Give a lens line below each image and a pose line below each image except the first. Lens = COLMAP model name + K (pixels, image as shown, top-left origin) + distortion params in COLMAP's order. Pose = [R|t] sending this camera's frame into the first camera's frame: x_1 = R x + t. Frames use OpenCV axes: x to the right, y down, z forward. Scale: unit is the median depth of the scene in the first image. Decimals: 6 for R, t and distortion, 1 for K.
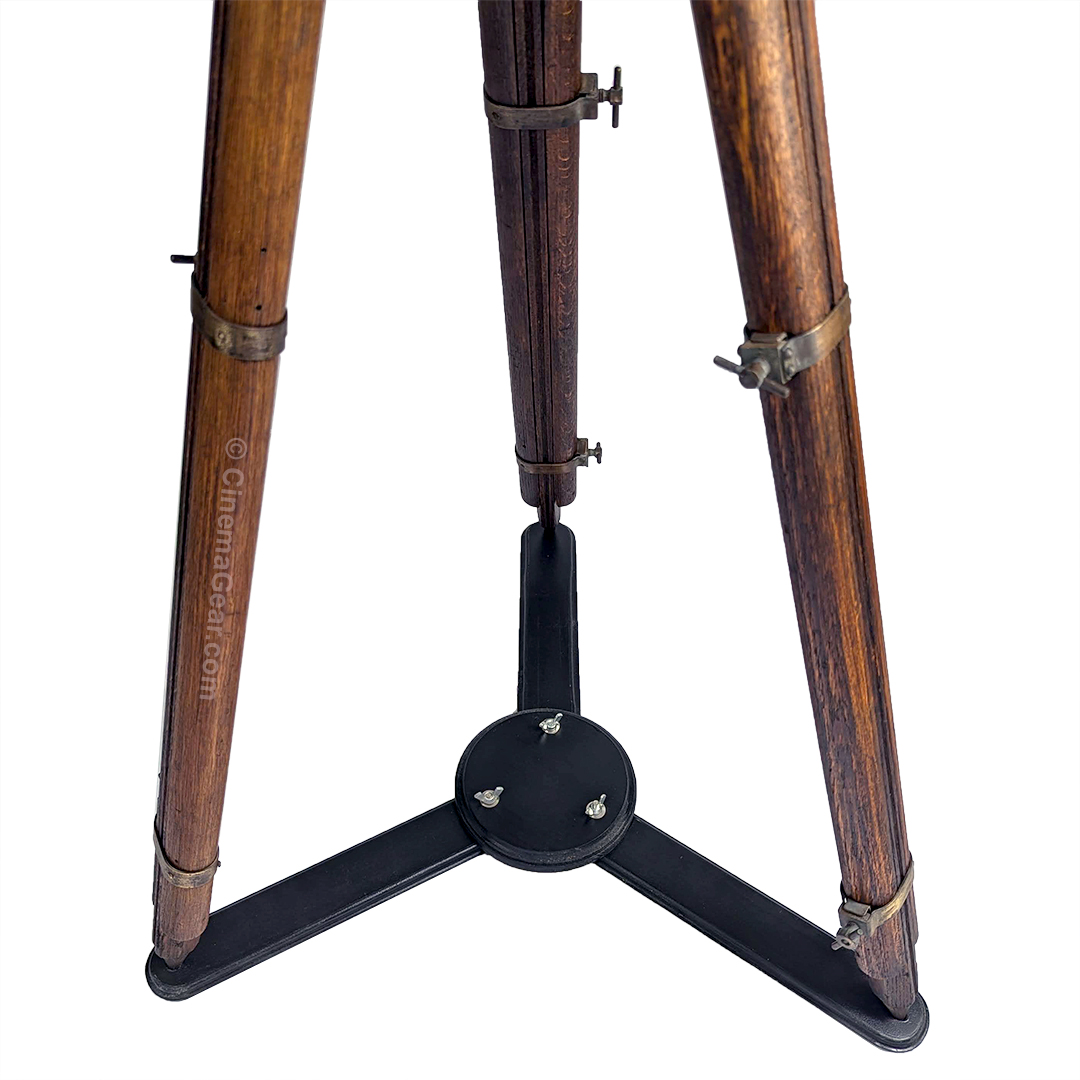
lens RADIAL K [[1064.7, 0, 539.1], [0, 1064.7, 546.6], [0, 0, 1]] dist [0.028558, 0.000000]
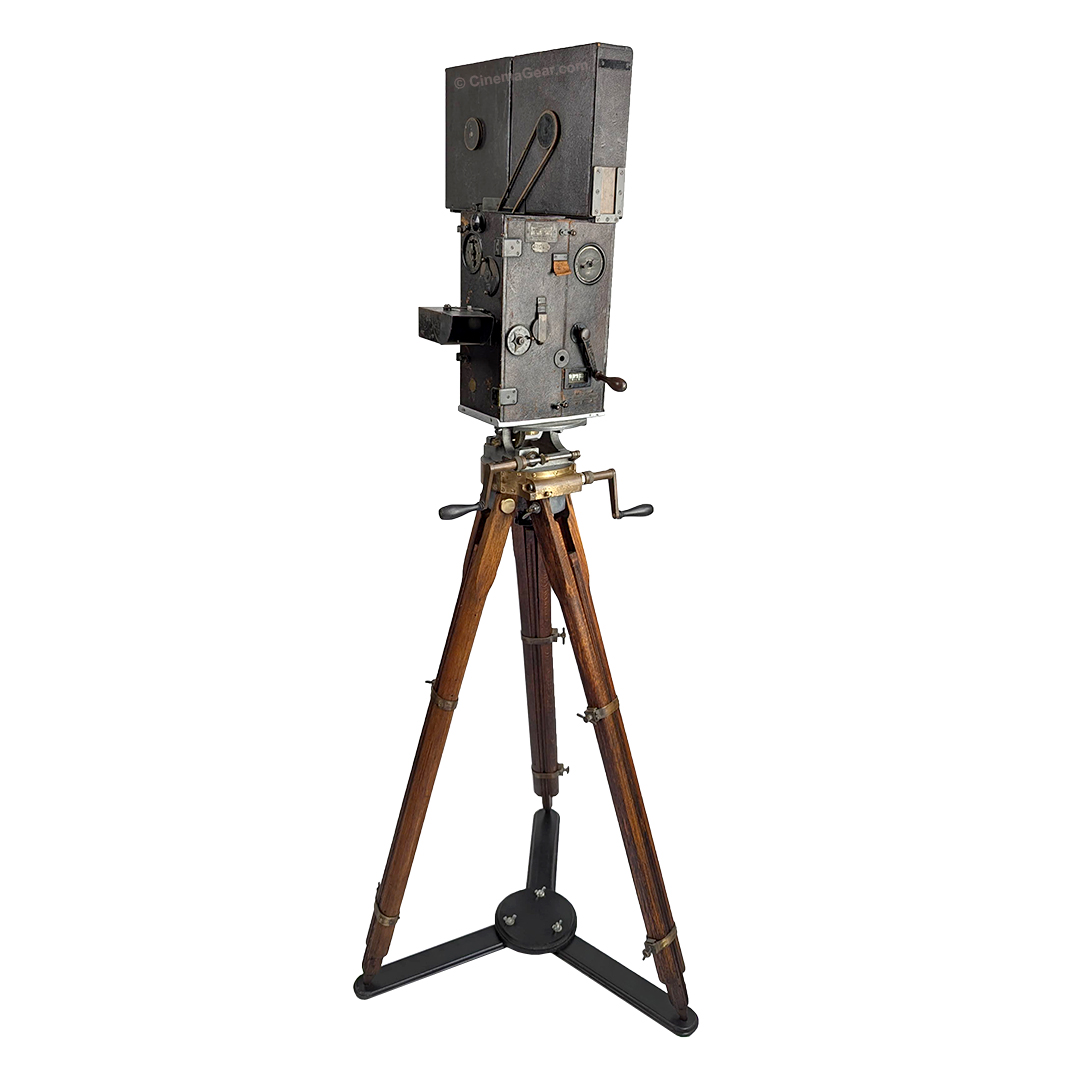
lens RADIAL K [[1064.7, 0, 547.5], [0, 1064.7, 551.2], [0, 0, 1]] dist [0.028558, 0.000000]
pose [[0.997773, 0.030406, -0.059360, 0.170965], [-0.050907, 0.922218, -0.383306, 0.455769], [0.043088, 0.385474, 0.921712, -1.645375]]
